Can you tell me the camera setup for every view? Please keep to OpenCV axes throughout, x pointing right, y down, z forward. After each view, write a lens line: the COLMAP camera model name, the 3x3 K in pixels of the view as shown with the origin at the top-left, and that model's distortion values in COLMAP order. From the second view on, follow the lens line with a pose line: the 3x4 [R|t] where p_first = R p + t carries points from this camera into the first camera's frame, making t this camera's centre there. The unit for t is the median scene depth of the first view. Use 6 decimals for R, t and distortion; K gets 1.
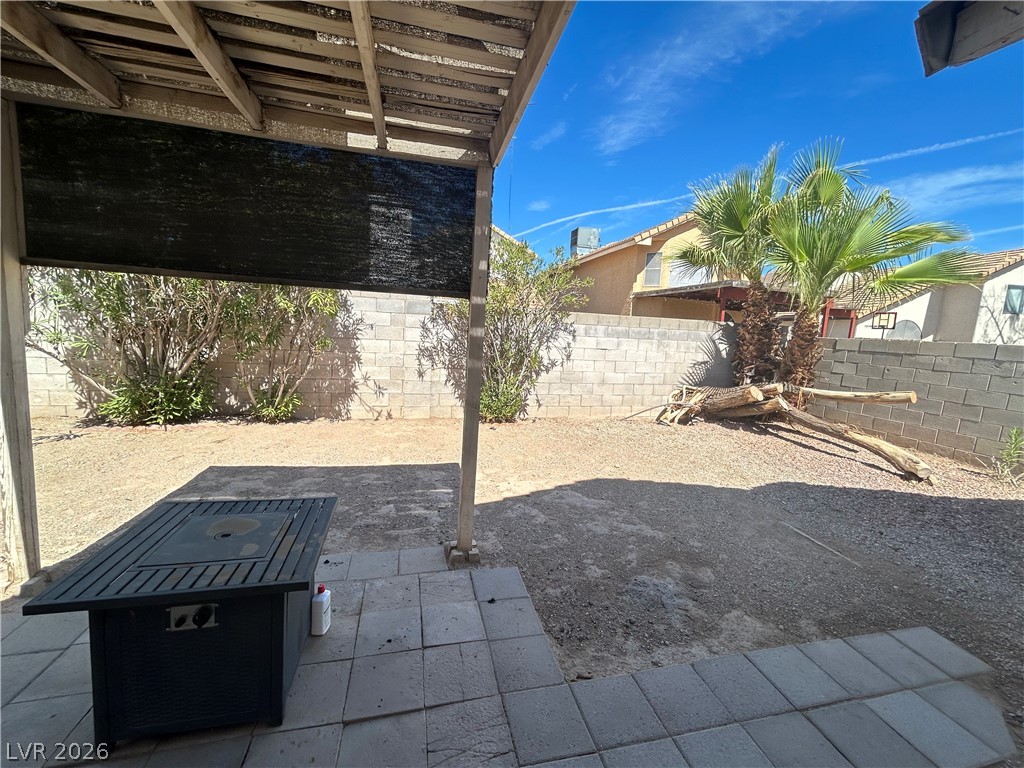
lens RADIAL K [[416.1, 0, 512.0], [0, 416.1, 384.0], [0, 0, 1]] dist [-0.001624, 0.000077]
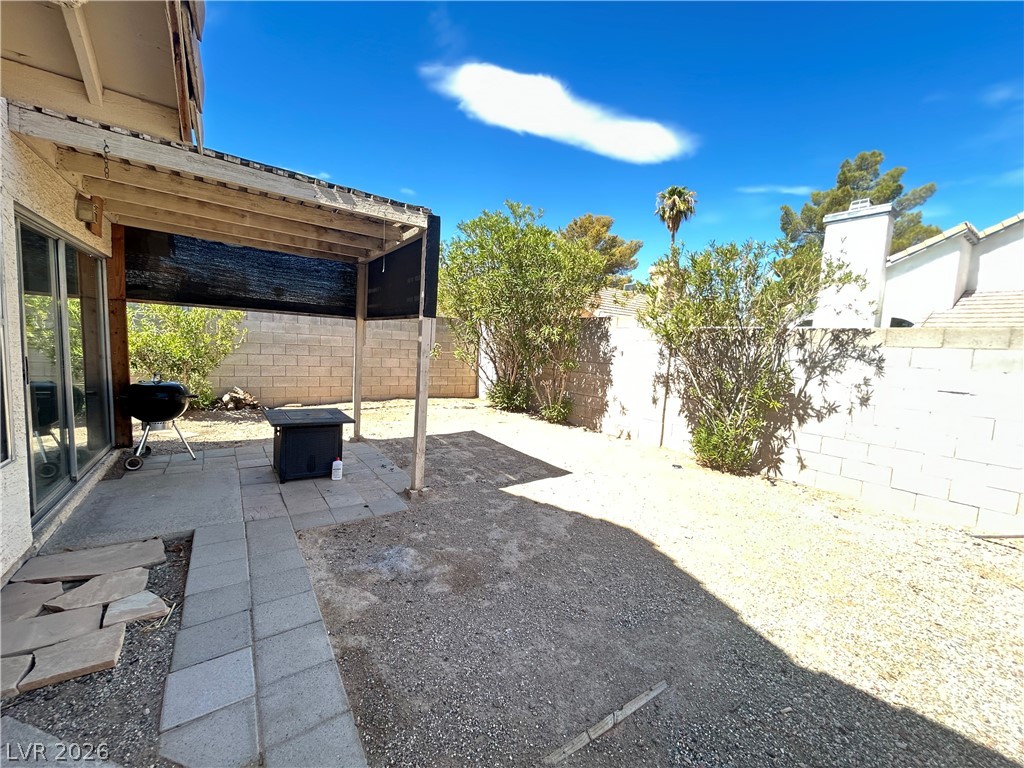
lens RADIAL K [[416.1, 0, 512.0], [0, 416.1, 384.0], [0, 0, 1]] dist [-0.001624, 0.000077]
pose [[0.355442, 0.051959, -0.933253, 0.852296], [-0.157659, 0.987481, -0.005068, -0.005856], [0.921306, 0.148937, 0.359184, 0.470501]]
